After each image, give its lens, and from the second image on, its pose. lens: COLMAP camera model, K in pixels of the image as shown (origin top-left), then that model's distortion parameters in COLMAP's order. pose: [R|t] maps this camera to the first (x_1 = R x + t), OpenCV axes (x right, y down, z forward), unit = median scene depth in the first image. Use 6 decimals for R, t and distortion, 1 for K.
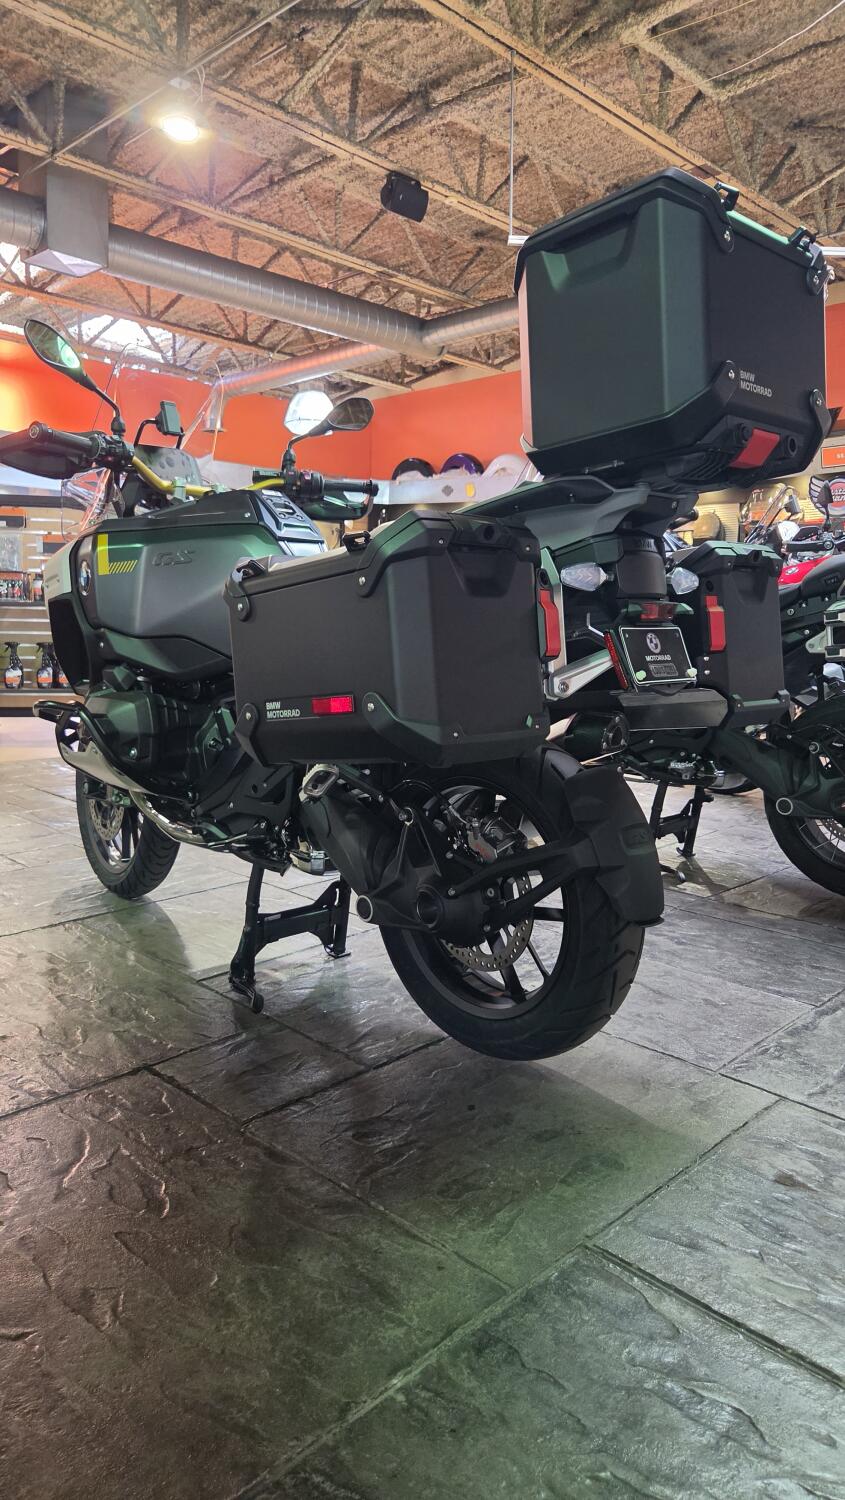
lens RADIAL K [[1017.3, 0, 428.6], [0, 1017.3, 738.5], [0, 0, 1]] dist [0.056745, -0.048998]
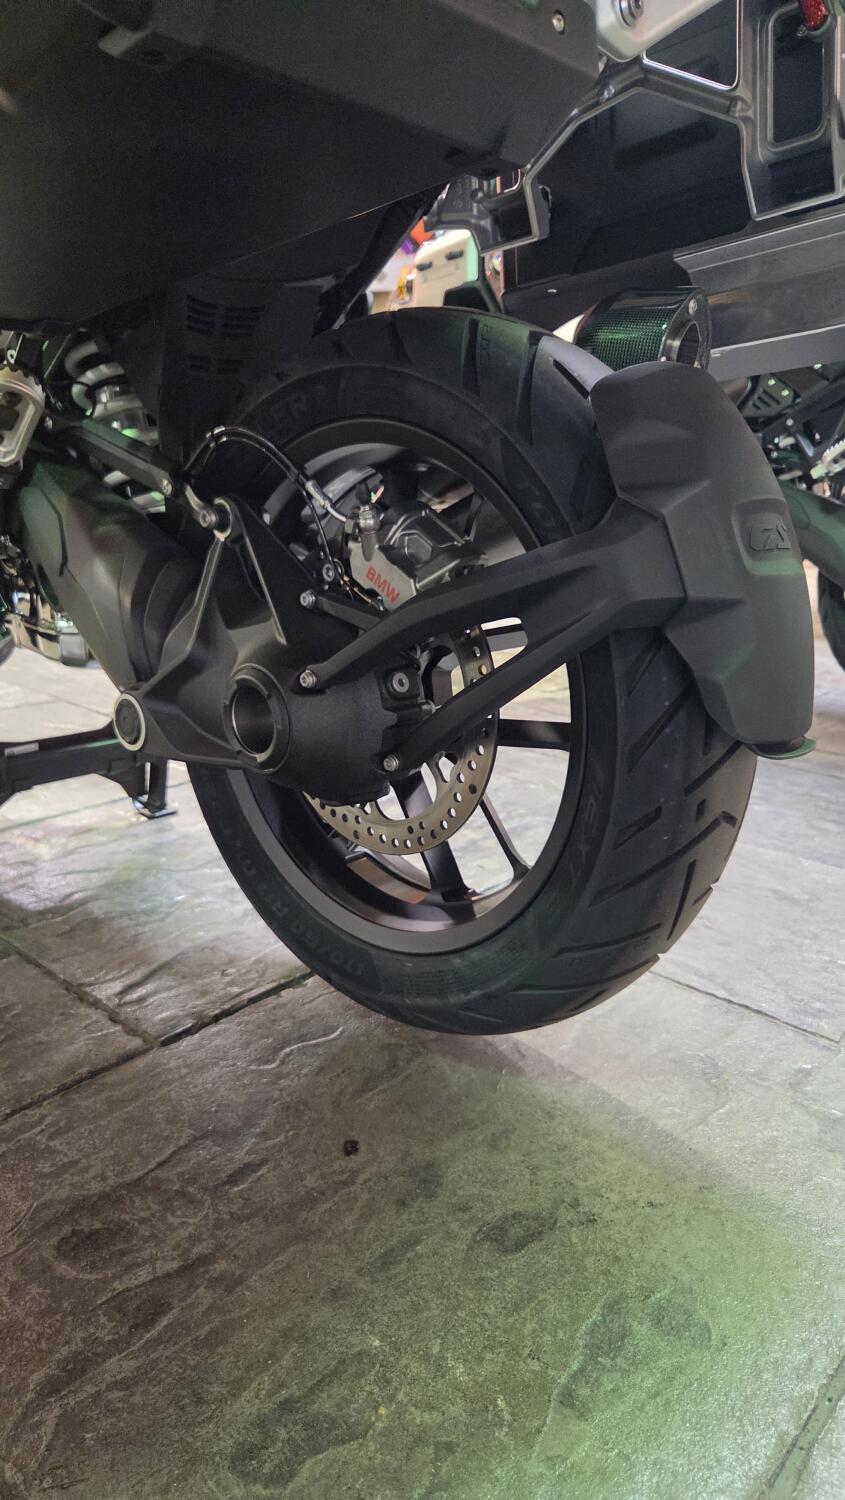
lens RADIAL K [[1017.3, 0, 424.8], [0, 1017.3, 758.0], [0, 0, 1]] dist [0.056745, -0.048998]
pose [[0.998119, 0.006115, 0.061007, 0.044401], [-0.015925, 0.986721, 0.161642, 0.111050], [-0.059208, -0.162309, 0.984962, 0.559375]]
